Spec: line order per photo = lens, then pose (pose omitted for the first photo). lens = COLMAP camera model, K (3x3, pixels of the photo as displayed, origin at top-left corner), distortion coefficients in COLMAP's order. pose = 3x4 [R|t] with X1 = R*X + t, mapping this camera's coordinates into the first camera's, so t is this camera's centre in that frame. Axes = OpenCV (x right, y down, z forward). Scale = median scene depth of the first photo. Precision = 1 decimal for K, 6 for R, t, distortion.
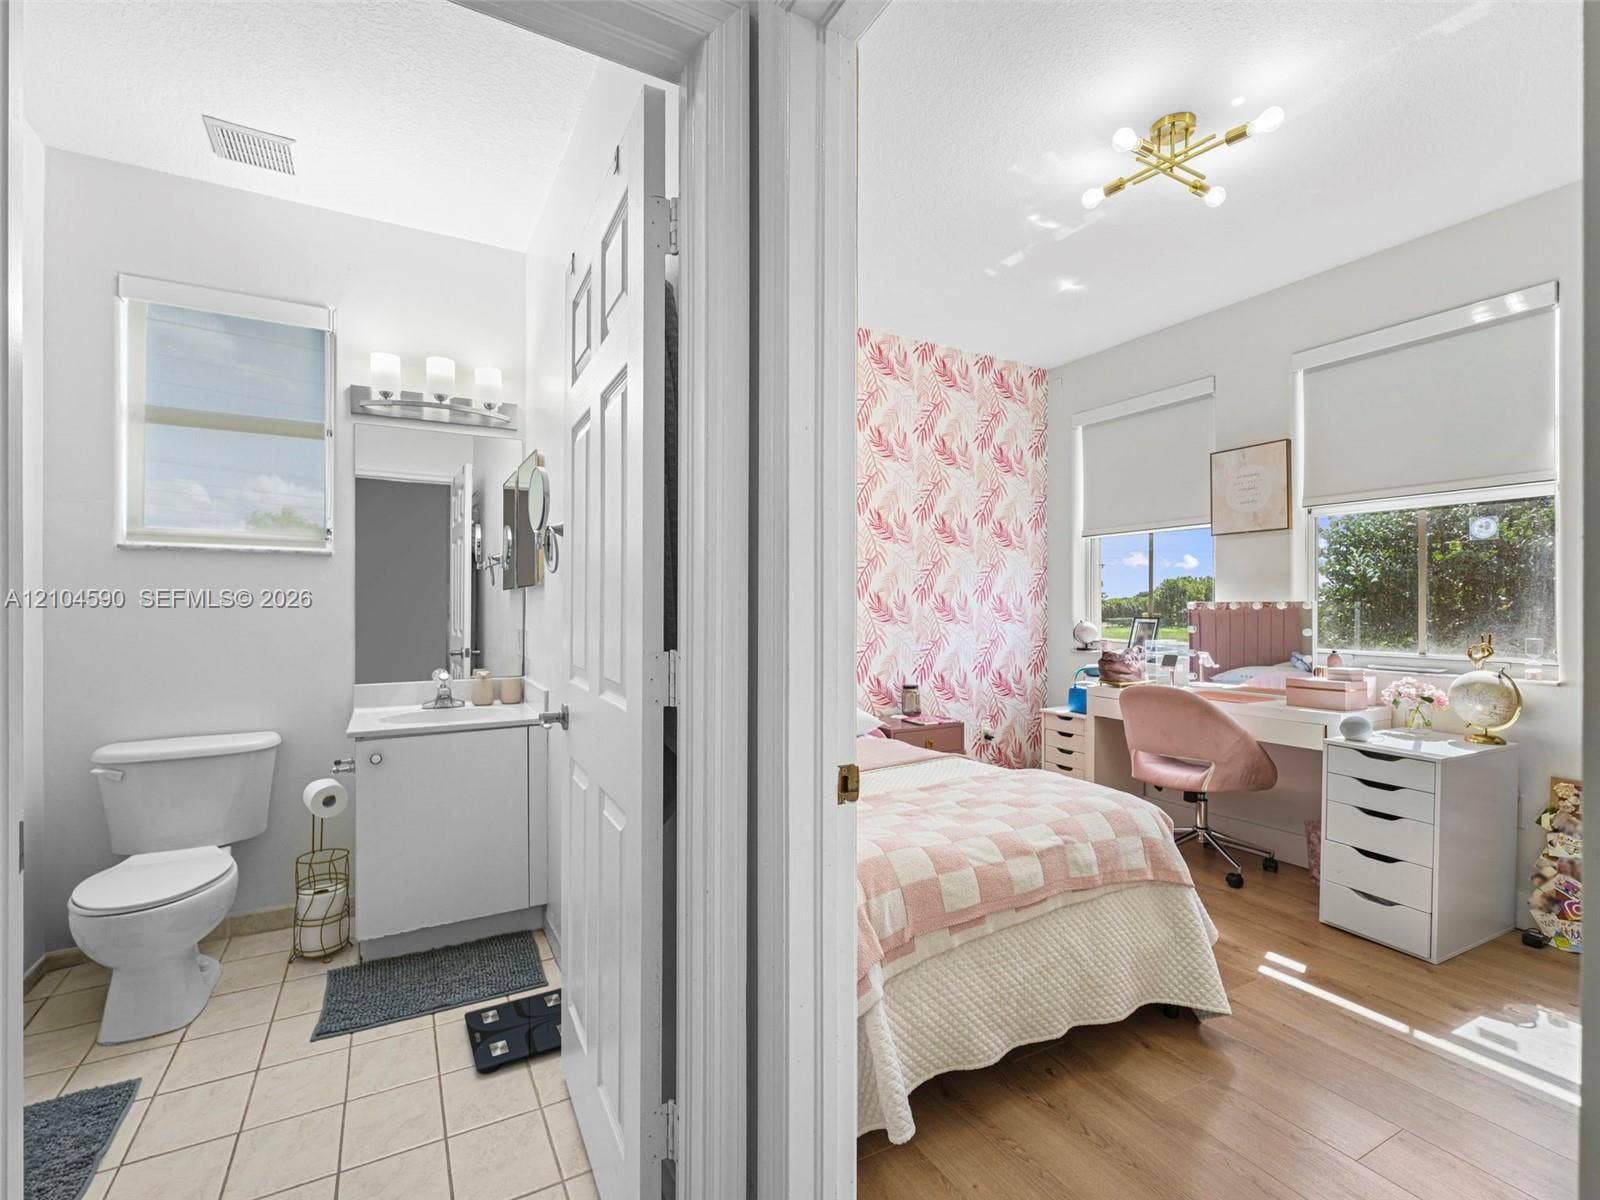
lens RADIAL K [[736.8, 0, 799.5], [0, 736.8, 603.4], [0, 0, 1]] dist [-0.002135, 0.000075]
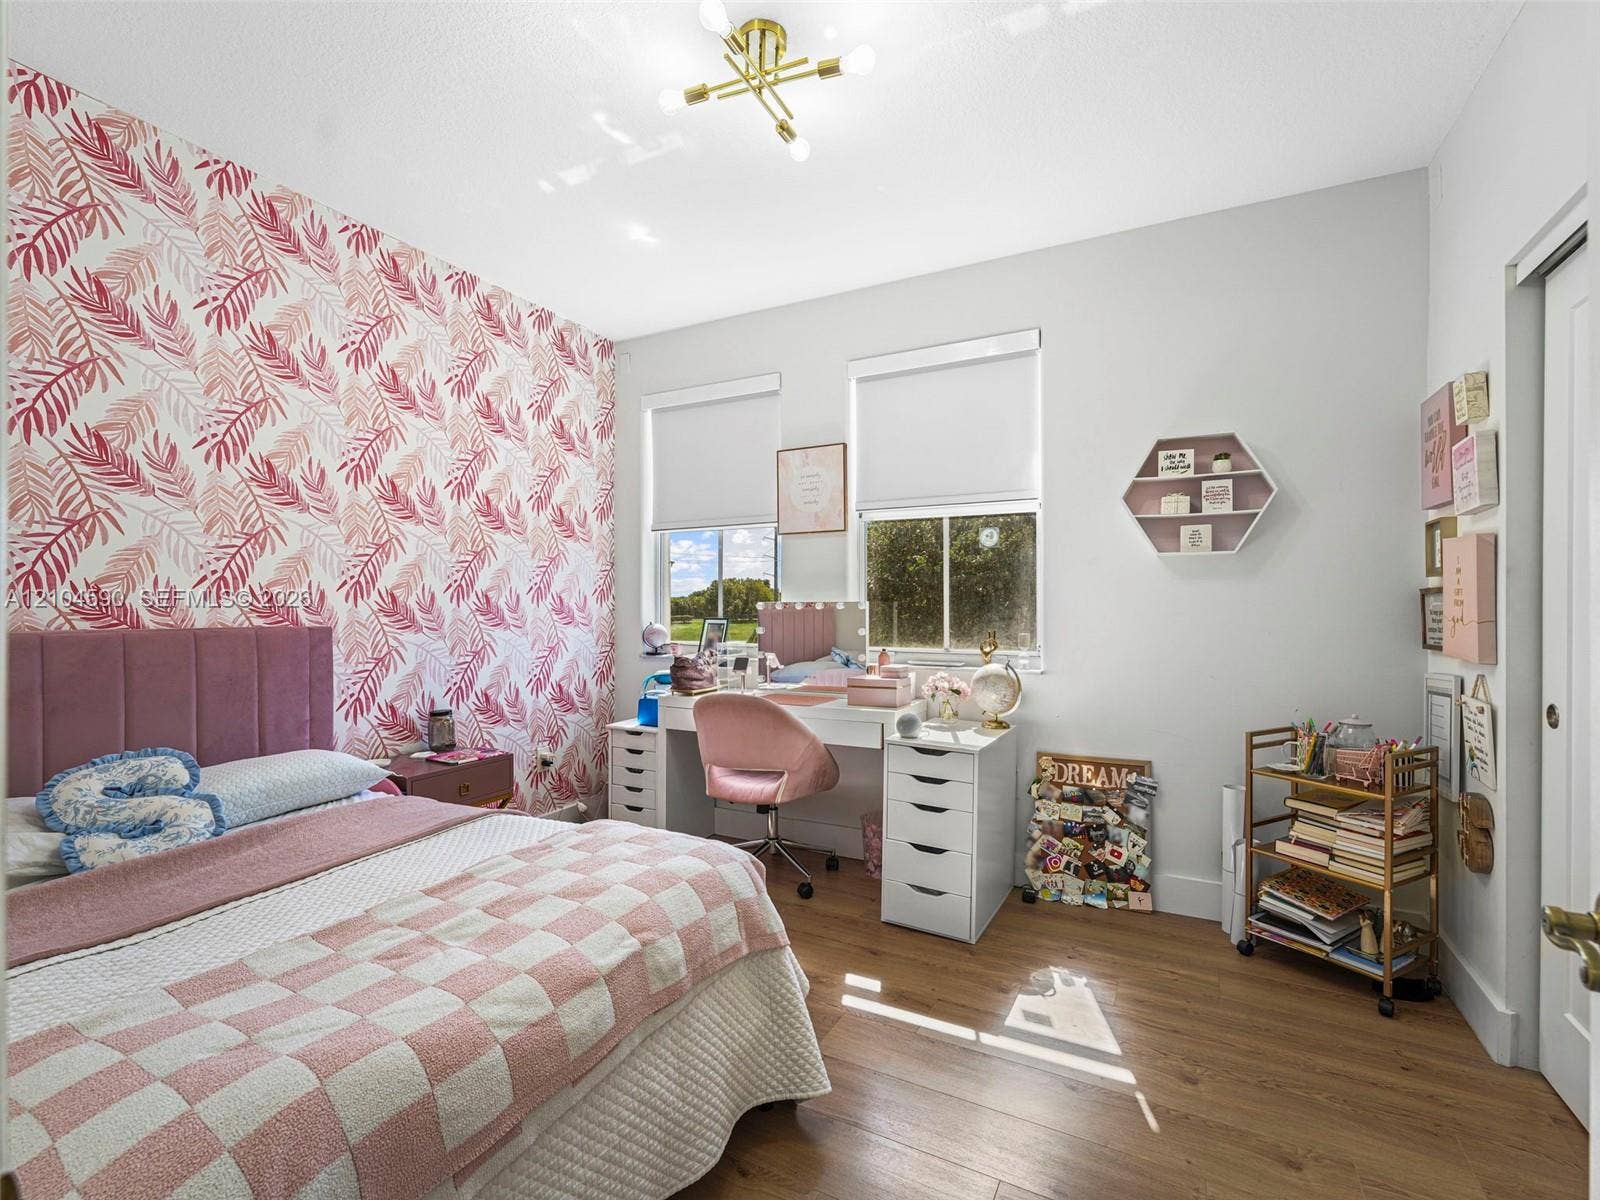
lens RADIAL K [[736.8, 0, 799.5], [0, 736.8, 603.4], [0, 0, 1]] dist [-0.002135, 0.000075]
pose [[0.840416, -0.001156, 0.541940, 0.059951], [0.000635, 0.999999, 0.001149, -0.001712], [-0.541941, -0.000622, 0.840416, 0.187727]]
